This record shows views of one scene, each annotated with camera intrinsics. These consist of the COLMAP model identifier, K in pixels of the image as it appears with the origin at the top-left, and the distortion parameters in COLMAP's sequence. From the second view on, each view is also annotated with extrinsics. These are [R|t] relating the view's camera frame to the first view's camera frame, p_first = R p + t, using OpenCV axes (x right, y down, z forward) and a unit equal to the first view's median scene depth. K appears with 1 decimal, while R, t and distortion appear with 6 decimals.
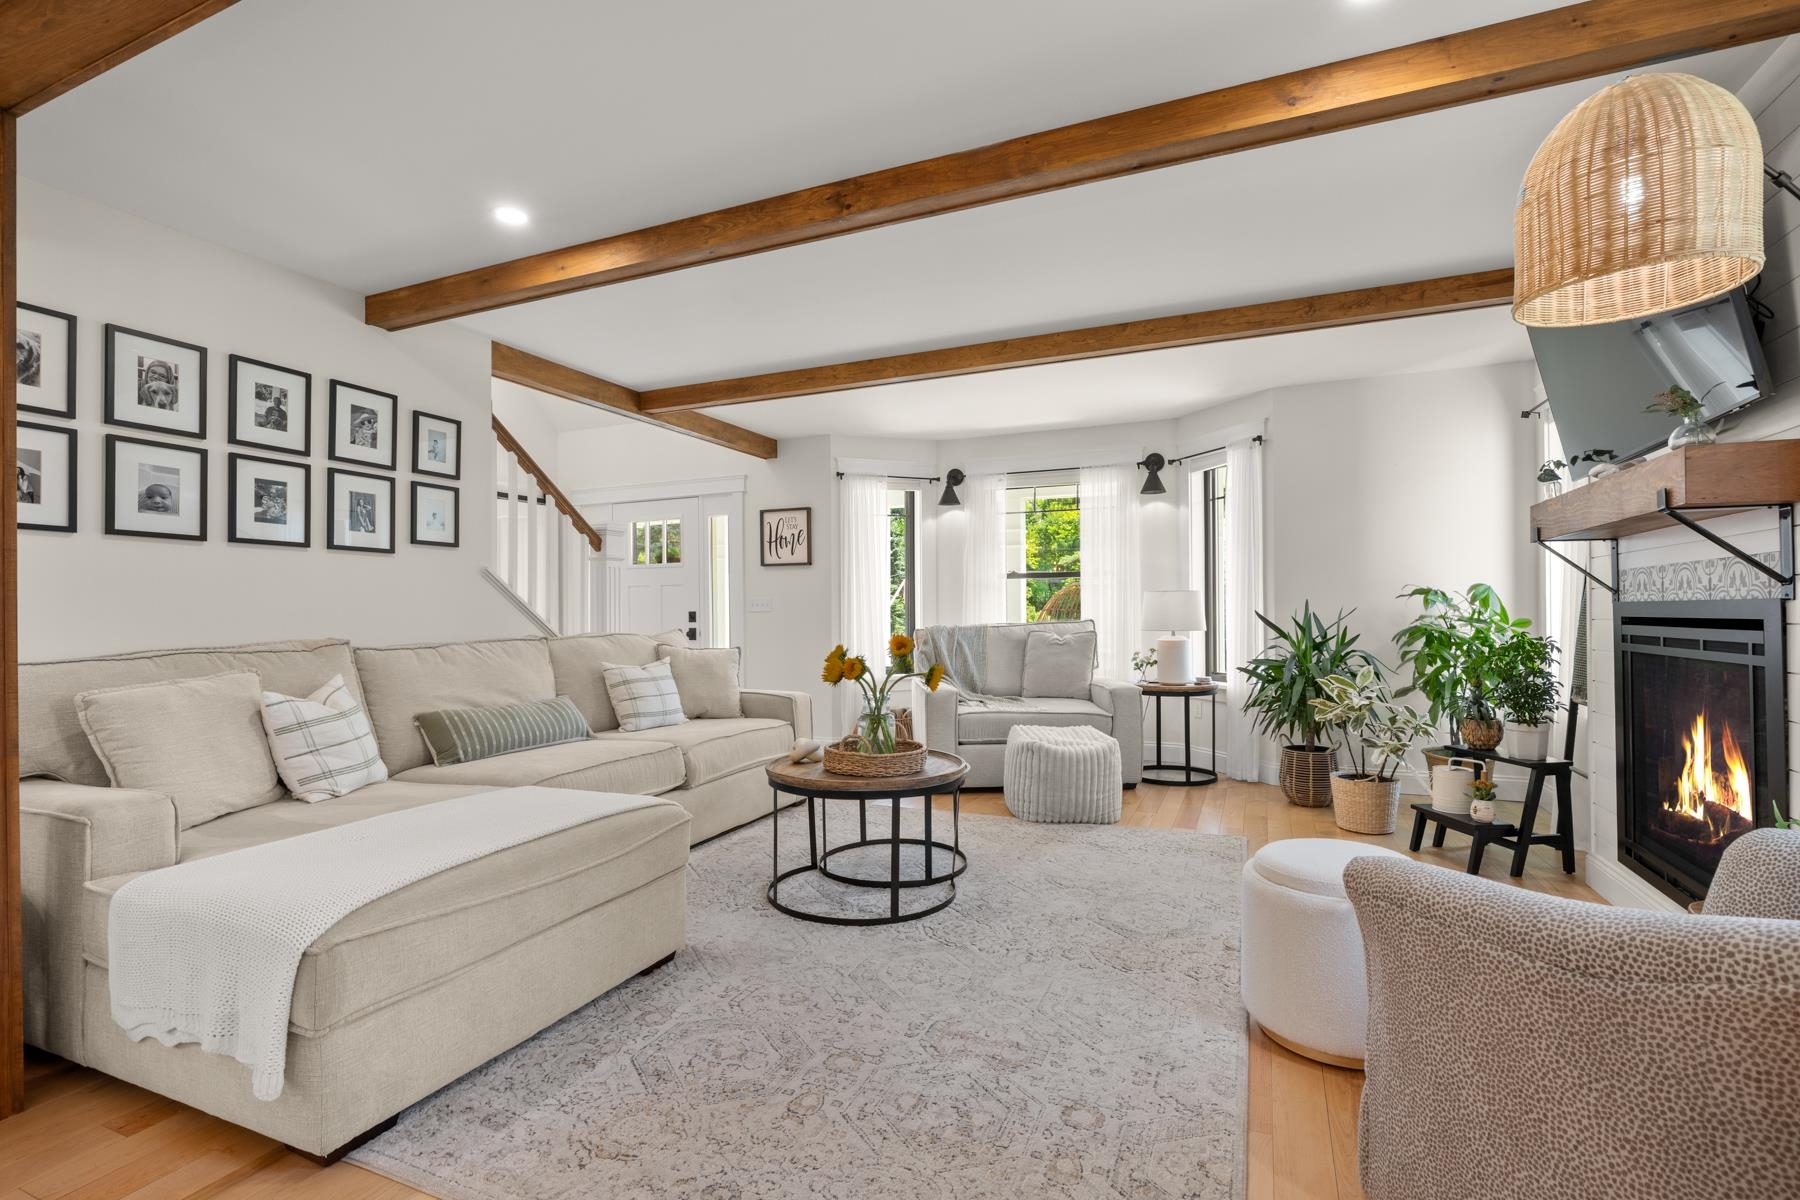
lens RADIAL K [[823.7, 0, 903.7], [0, 823.7, 604.1], [0, 0, 1]] dist [-0.003440, -0.000357]
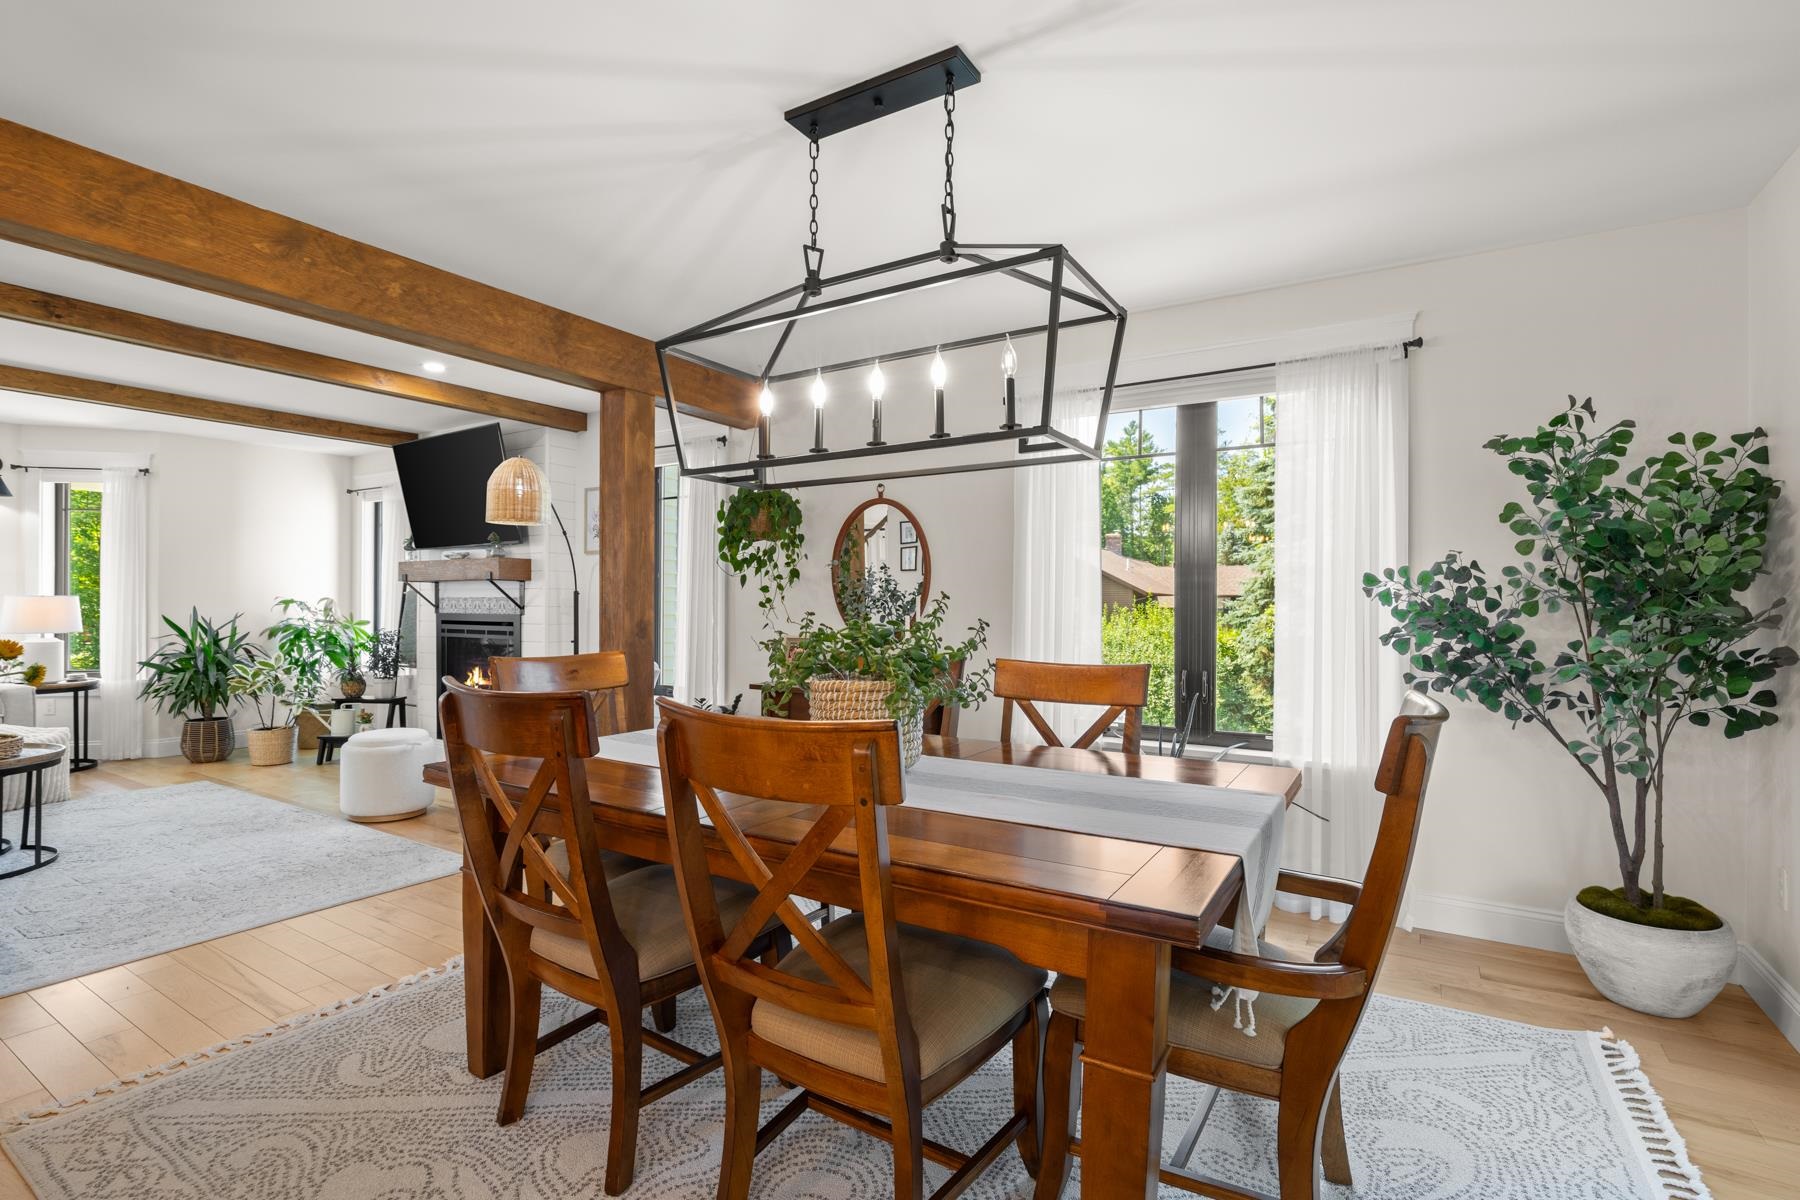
lens RADIAL K [[823.7, 0, 903.7], [0, 823.7, 604.1], [0, 0, 1]] dist [-0.003440, -0.000357]
pose [[0.153177, 0.008634, 0.988161, -1.093877], [-0.016144, 0.999850, -0.006234, -0.033813], [-0.988067, -0.014998, 0.153294, -0.517737]]
